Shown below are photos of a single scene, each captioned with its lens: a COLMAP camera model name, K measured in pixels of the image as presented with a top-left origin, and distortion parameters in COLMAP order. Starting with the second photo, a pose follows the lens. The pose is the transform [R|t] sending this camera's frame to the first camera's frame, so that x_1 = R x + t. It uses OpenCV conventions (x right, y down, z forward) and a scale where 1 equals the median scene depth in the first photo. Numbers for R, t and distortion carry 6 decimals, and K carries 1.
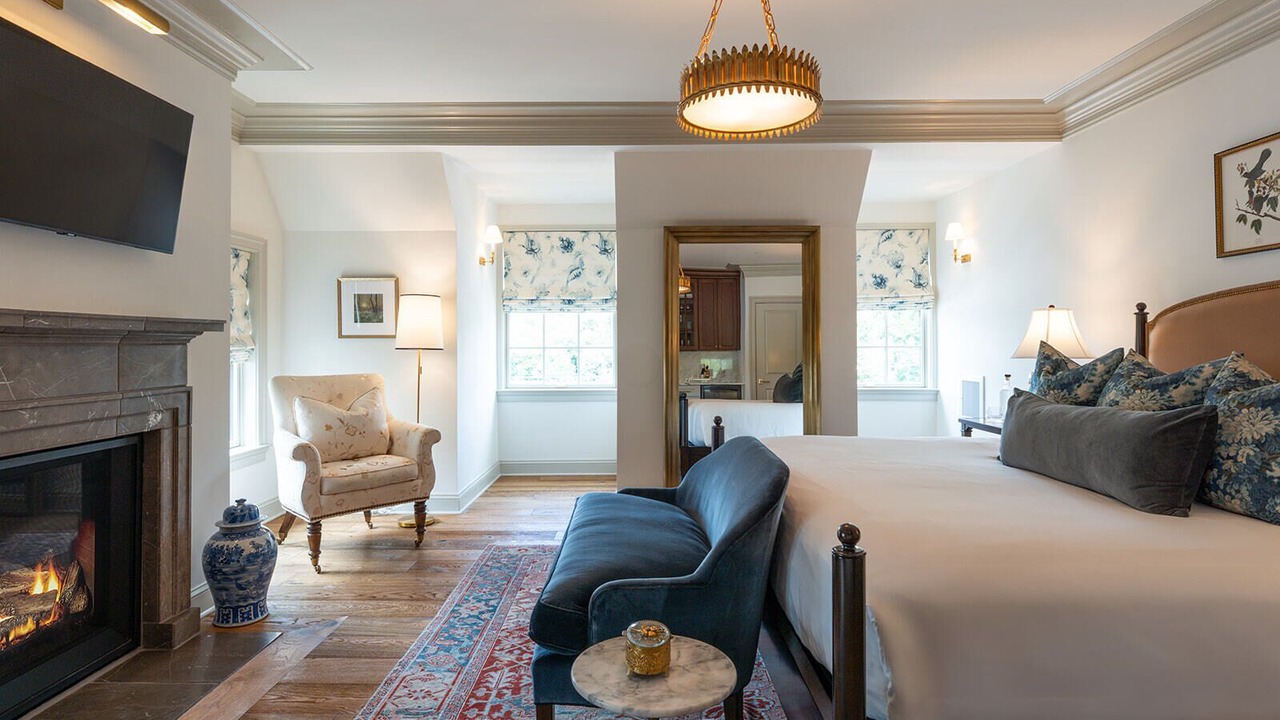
lens RADIAL K [[653.8, 0, 638.6], [0, 653.8, 353.4], [0, 0, 1]] dist [-0.076266, -0.000735]
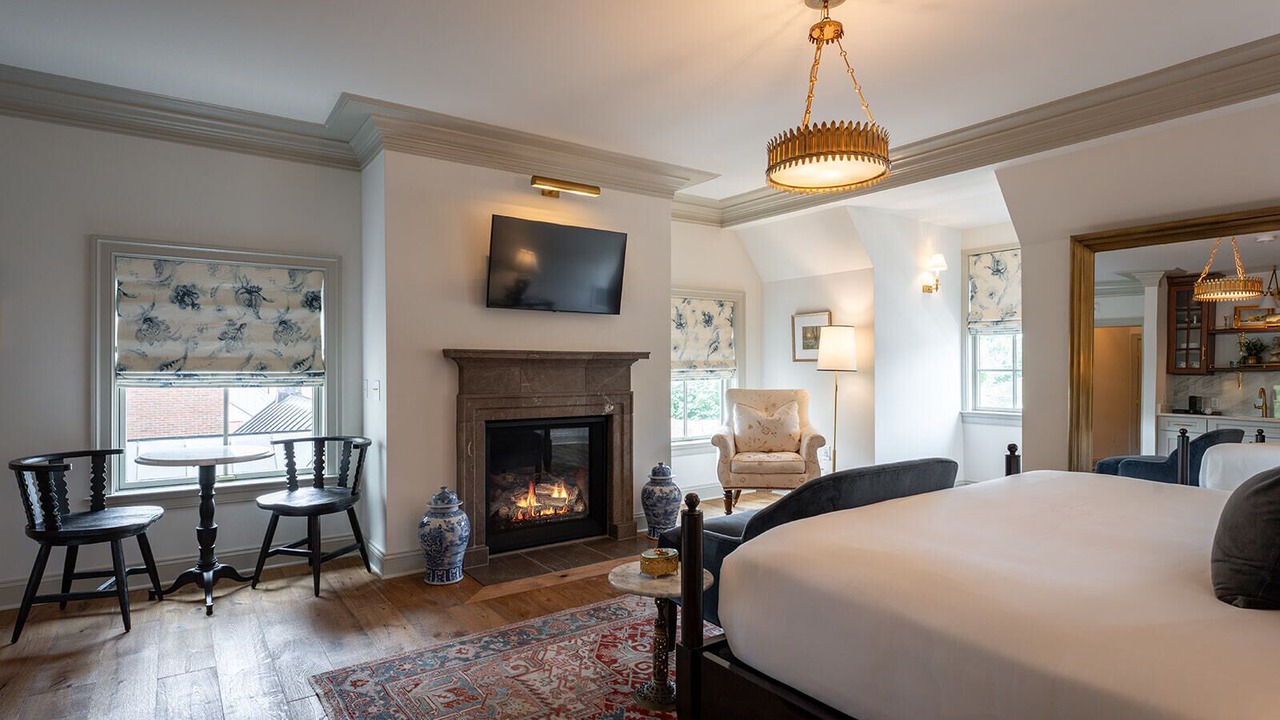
lens RADIAL K [[633.5, 0, 640.0], [0, 633.5, 360.0], [0, 0, 1]] dist [0.000583, -0.000054]
pose [[0.565284, -0.005314, -0.824879, 0.458475], [-0.012356, 0.999813, -0.014908, -0.004321], [0.824804, 0.018619, 0.565113, 0.026016]]
